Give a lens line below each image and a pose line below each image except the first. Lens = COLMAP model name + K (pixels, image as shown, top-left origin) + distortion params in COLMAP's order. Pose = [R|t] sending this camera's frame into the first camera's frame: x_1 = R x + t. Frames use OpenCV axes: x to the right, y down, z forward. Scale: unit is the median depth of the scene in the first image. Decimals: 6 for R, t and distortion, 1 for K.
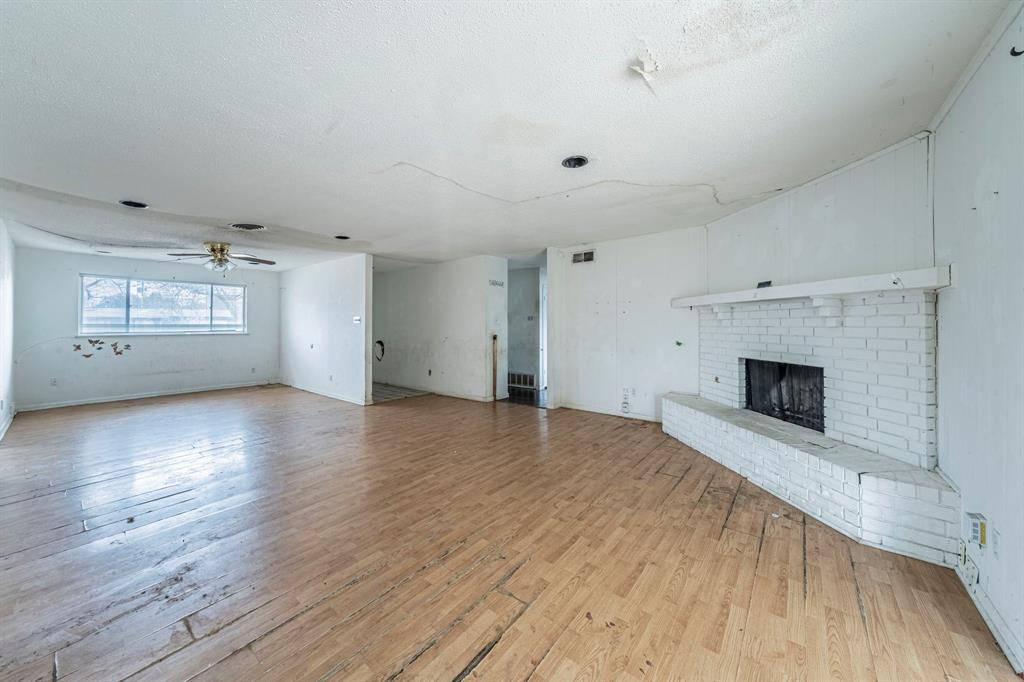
lens RADIAL K [[361.7, 0, 509.9], [0, 361.7, 322.5], [0, 0, 1]] dist [-0.000221, -0.000067]
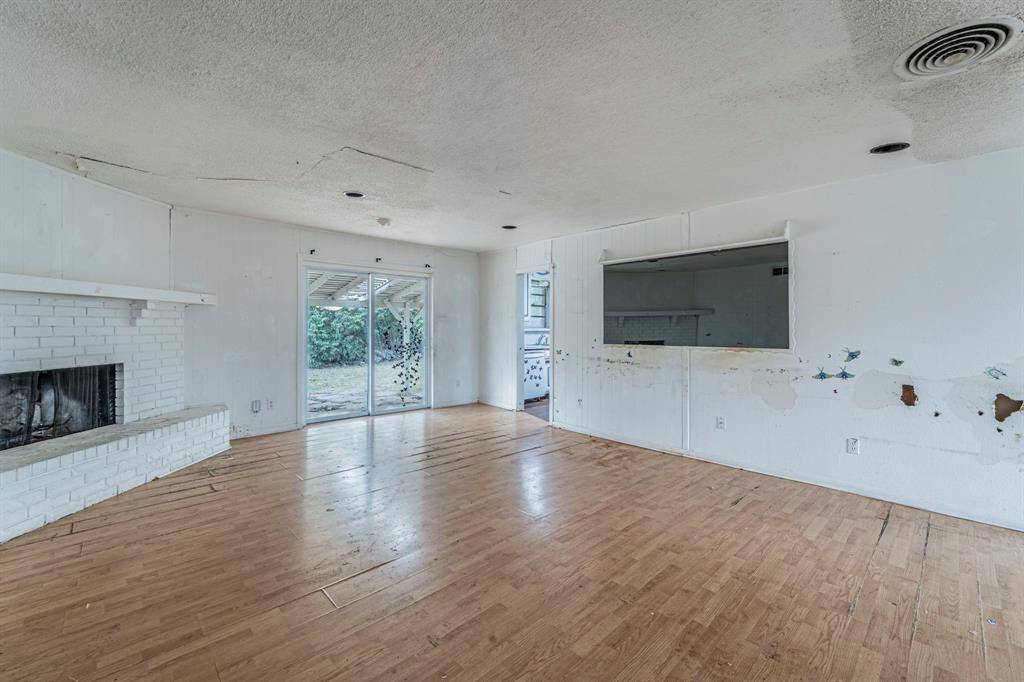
lens RADIAL K [[425.0, 0, 510.5], [0, 425.0, 327.0], [0, 0, 1]] dist [0.000664, 0.000138]
pose [[-0.990929, -0.000073, 0.134387, -0.408541], [-0.000945, 0.999979, -0.006422, 0.016798], [-0.134384, -0.006491, -0.990908, 1.755961]]
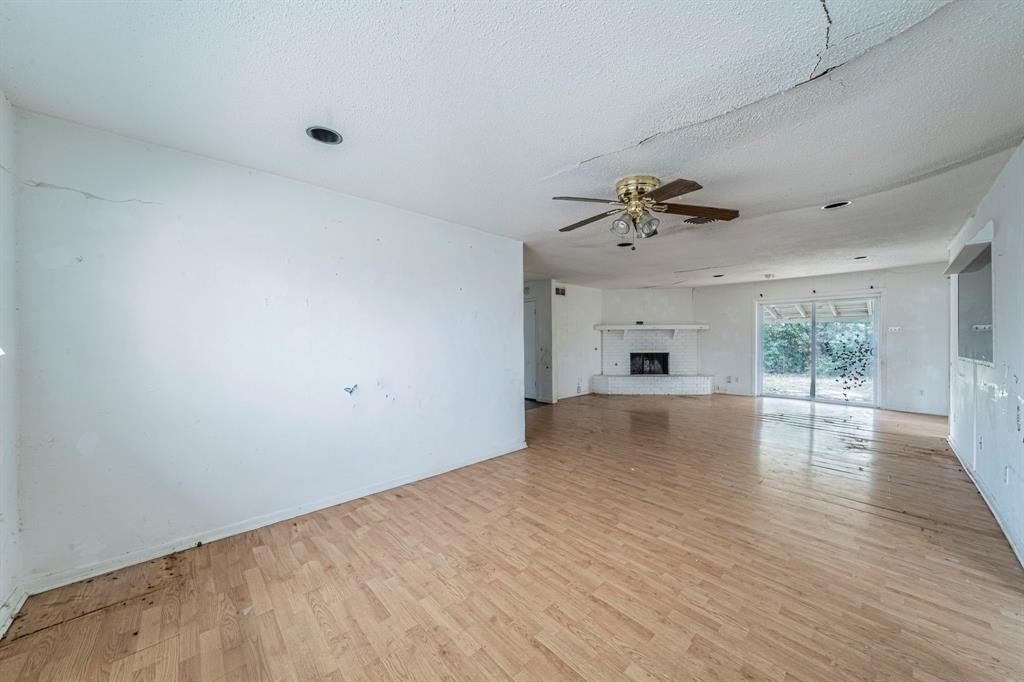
lens RADIAL K [[355.6, 0, 512.8], [0, 355.6, 336.5], [0, 0, 1]] dist [-0.000620, -0.000024]
pose [[0.133627, 0.009422, 0.990987, -1.898098], [-0.002336, 0.999955, -0.009193, 0.014074], [-0.991029, -0.001086, 0.133643, 1.571542]]
